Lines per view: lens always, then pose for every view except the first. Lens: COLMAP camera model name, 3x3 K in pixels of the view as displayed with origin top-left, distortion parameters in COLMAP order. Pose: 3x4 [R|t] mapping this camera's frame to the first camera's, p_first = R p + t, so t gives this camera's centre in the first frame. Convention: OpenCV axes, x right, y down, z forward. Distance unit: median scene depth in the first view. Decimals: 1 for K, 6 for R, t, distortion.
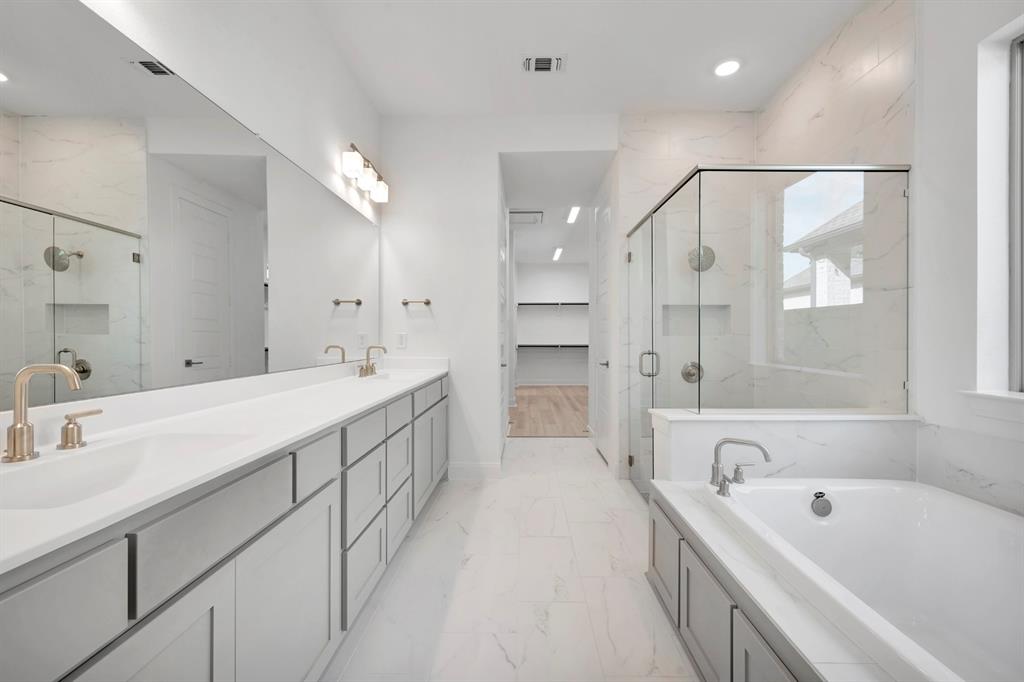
lens RADIAL K [[419.2, 0, 513.8], [0, 419.2, 337.7], [0, 0, 1]] dist [0.016610, 0.000059]
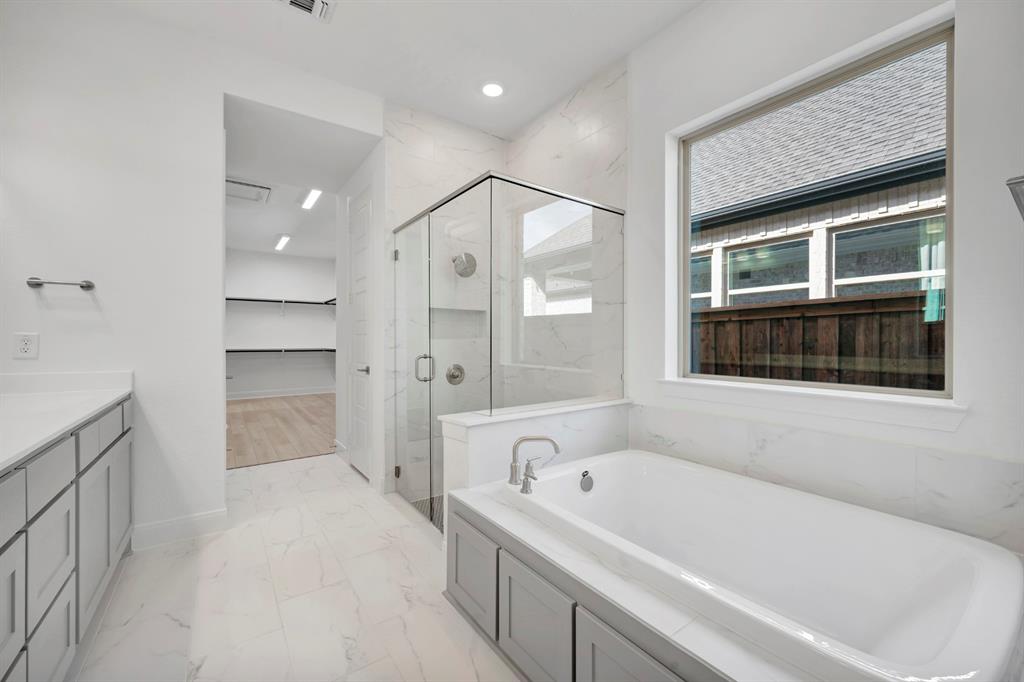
lens RADIAL K [[413.6, 0, 512.0], [0, 413.6, 341.0], [0, 0, 1]] dist [0.008442, -0.000055]
pose [[0.799859, -0.001092, 0.600188, -0.077516], [0.000681, 0.999999, 0.000913, -0.000432], [-0.600188, -0.000322, 0.799859, 0.112789]]
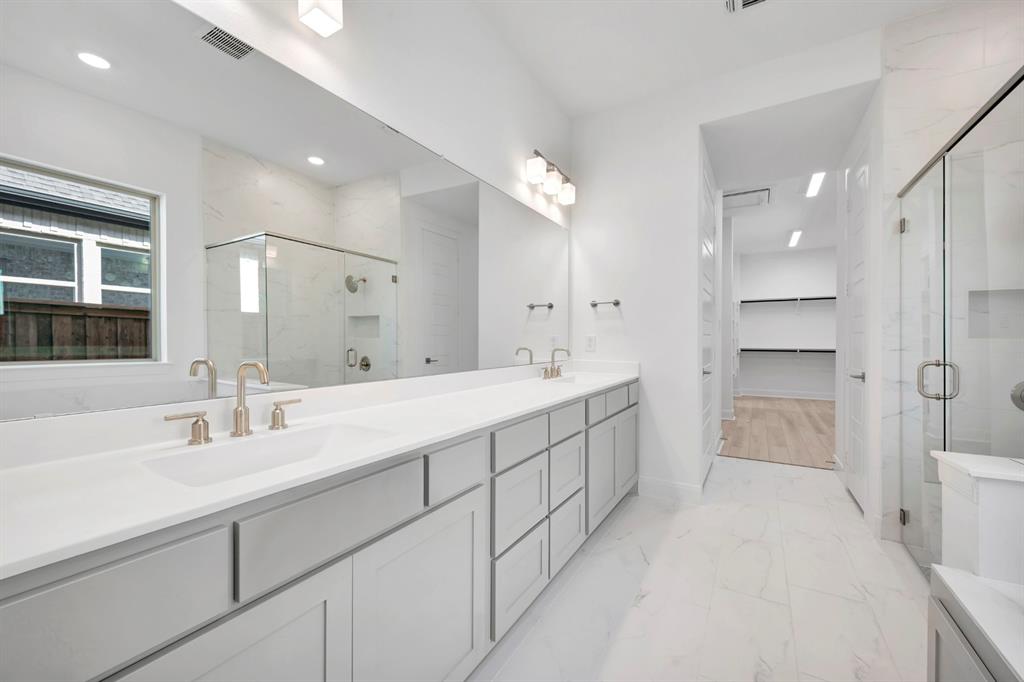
lens RADIAL K [[406.4, 0, 516.2], [0, 406.4, 341.4], [0, 0, 1]] dist [0.001179, 0.000142]
pose [[0.871951, 0.002020, -0.489590, 0.050154], [-0.000757, 0.999996, 0.002777, -0.000334], [0.489593, -0.002051, 0.871948, 0.101534]]
